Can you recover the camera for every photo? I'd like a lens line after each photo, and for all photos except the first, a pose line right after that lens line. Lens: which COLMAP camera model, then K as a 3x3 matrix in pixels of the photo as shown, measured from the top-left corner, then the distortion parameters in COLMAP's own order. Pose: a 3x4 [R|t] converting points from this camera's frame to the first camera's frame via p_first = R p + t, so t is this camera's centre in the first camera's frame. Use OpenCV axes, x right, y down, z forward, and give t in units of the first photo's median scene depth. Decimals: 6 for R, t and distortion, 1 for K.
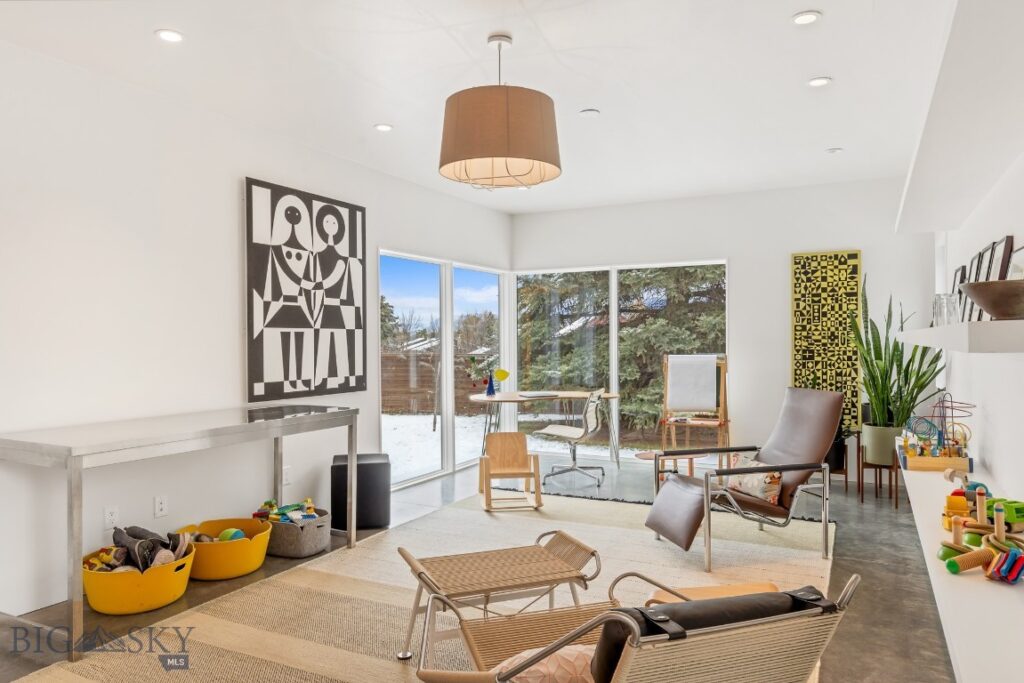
lens RADIAL K [[708.1, 0, 512.5], [0, 708.1, 343.1], [0, 0, 1]] dist [-0.001293, -0.000308]
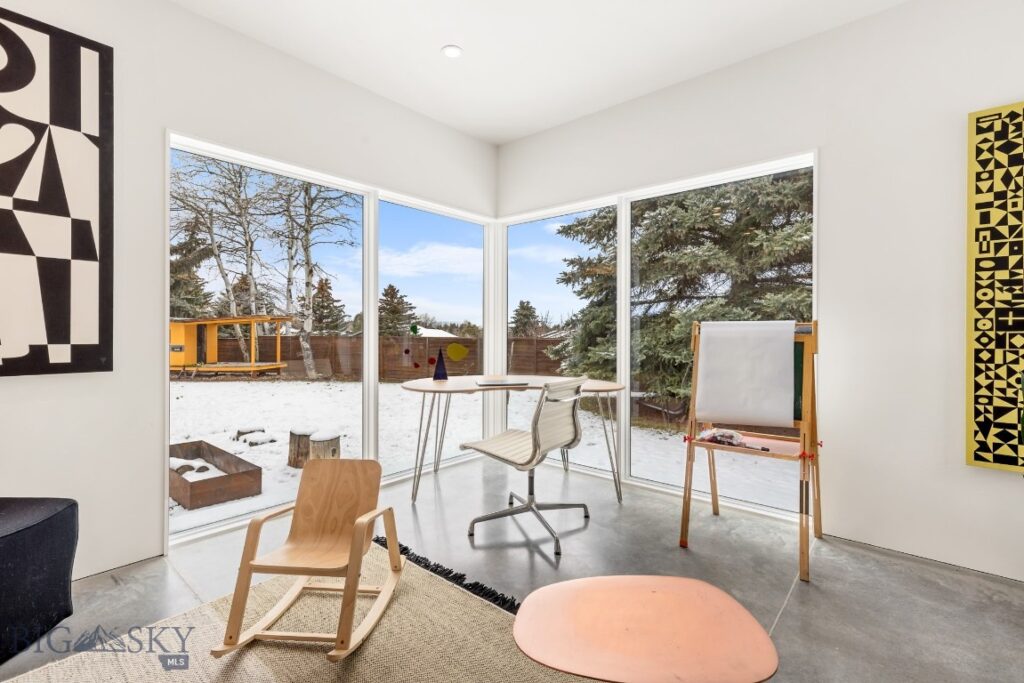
lens RADIAL K [[469.3, 0, 511.6], [0, 469.3, 334.6], [0, 0, 1]] dist [0.000529, -0.000108]
pose [[0.971188, 0.009697, -0.238118, 0.167191], [-0.010025, 0.999950, -0.000167, 0.029980], [0.238104, 0.002550, 0.971236, 0.613774]]
